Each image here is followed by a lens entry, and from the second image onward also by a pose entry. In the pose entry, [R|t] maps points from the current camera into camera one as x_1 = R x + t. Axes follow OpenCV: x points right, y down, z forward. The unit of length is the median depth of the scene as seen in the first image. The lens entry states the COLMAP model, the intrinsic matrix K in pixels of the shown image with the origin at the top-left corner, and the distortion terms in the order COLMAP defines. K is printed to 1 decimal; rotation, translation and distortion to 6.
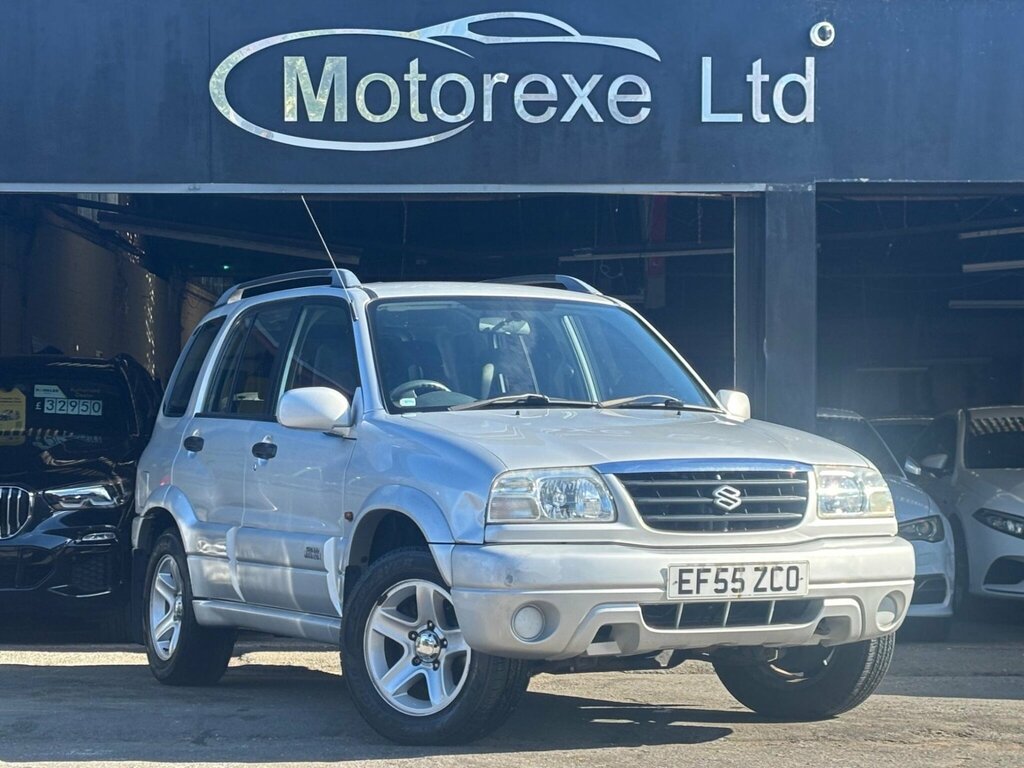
lens RADIAL K [[2459.9, 0, 549.0], [0, 2459.9, 431.4], [0, 0, 1]] dist [0.248212, 0.000000]
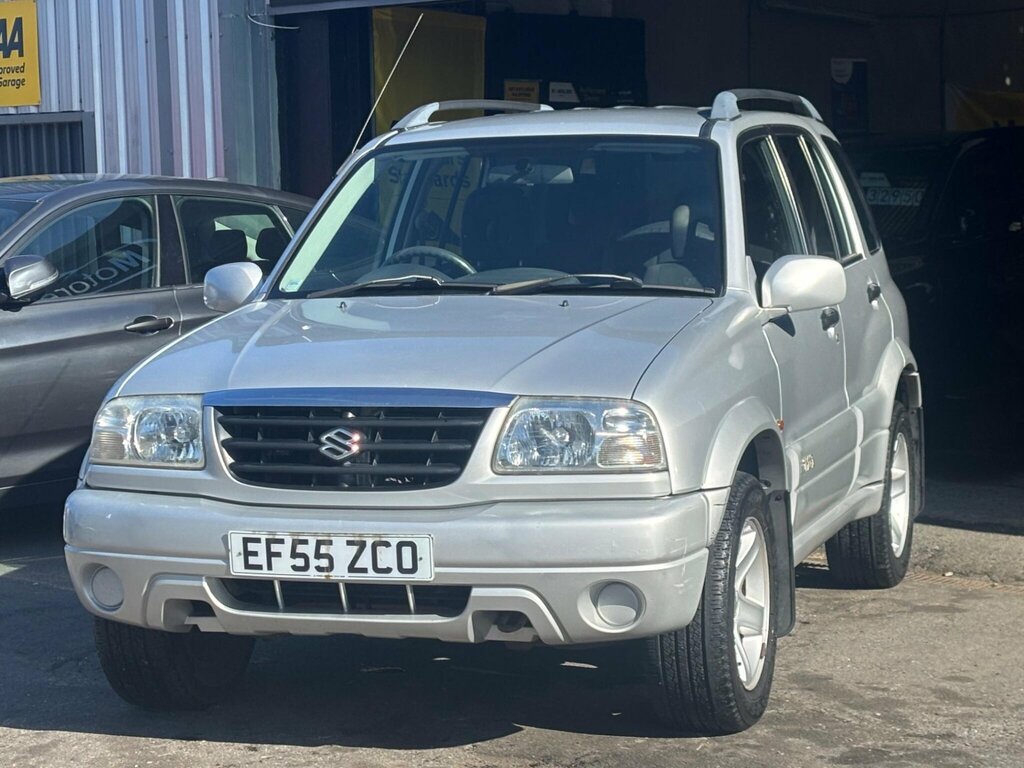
lens RADIAL K [[2459.9, 0, 511.2], [0, 2459.9, 394.3], [0, 0, 1]] dist [0.248212, 0.000000]
pose [[0.695679, 0.053022, -0.716394, 0.644092], [0.029724, 0.994293, 0.102455, -0.063335], [0.717738, -0.092570, 0.690133, 0.517746]]
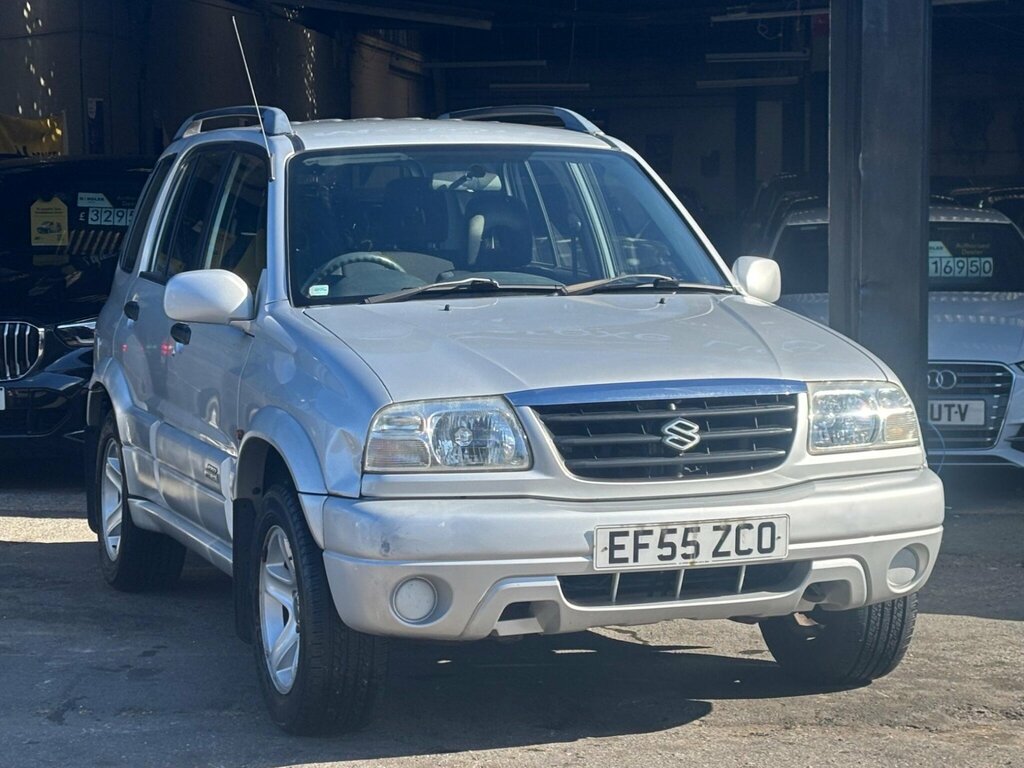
lens RADIAL K [[2459.9, 0, 505.8], [0, 2459.9, 402.6], [0, 0, 1]] dist [0.248212, 0.000000]
pose [[0.991489, 0.005331, -0.130083, 0.117938], [0.008165, 0.994648, 0.102996, -0.063163], [0.129936, -0.103182, 0.986139, 0.228189]]
